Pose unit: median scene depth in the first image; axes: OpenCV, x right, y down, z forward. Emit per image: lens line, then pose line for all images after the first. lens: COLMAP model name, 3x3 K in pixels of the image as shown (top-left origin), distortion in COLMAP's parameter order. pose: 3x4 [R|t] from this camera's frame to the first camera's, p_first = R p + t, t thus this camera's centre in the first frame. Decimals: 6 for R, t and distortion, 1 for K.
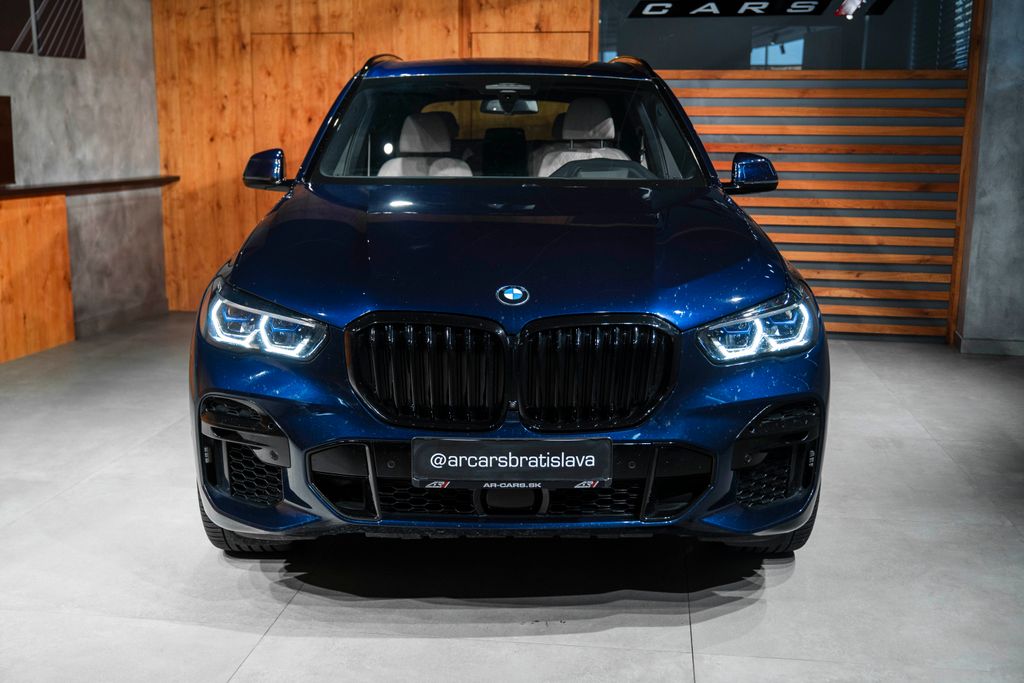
lens RADIAL K [[1151.8, 0, 511.8], [0, 1151.8, 348.9], [0, 0, 1]] dist [-0.003686, 0.000000]
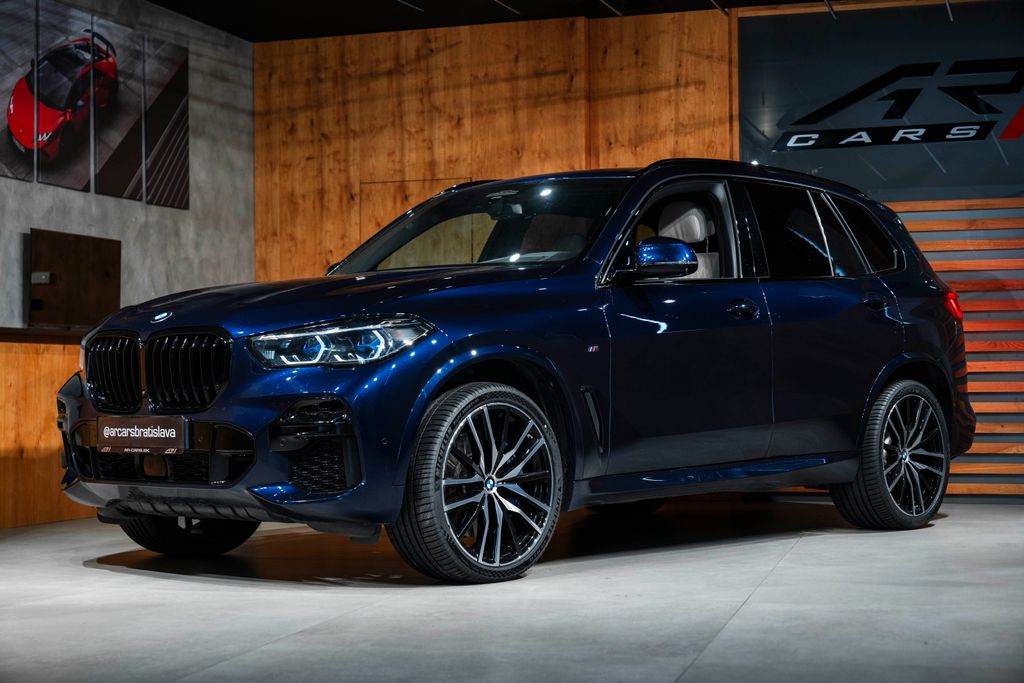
lens RADIAL K [[1798.2, 0, 512.2], [0, 1798.2, 341.8], [0, 0, 1]] dist [-0.029644, 0.000000]
pose [[0.993593, -0.020083, -0.111214, 0.050393], [-0.004532, 0.976212, -0.216769, 0.160661], [0.112922, 0.215884, 0.969867, -0.349906]]
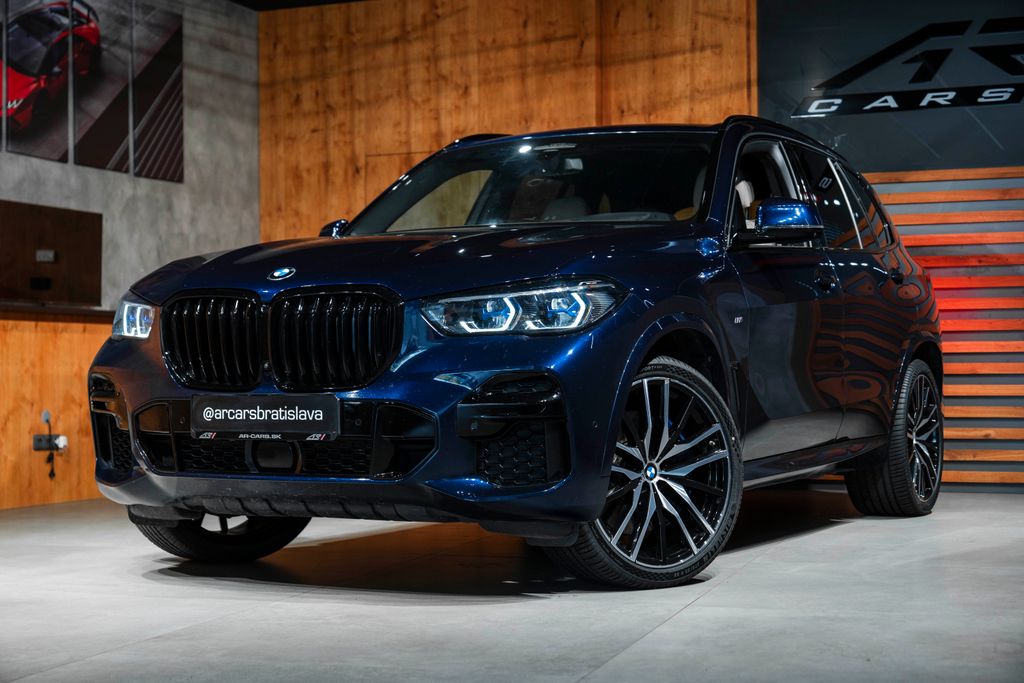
lens RADIAL K [[1744.2, 0, 513.2], [0, 1744.2, 339.0], [0, 0, 1]] dist [-0.019931, 0.000000]
pose [[0.985625, -0.019187, -0.167857, 0.106908], [-0.017092, 0.977109, -0.212050, 0.145359], [0.168083, 0.211871, 0.962735, -0.236608]]
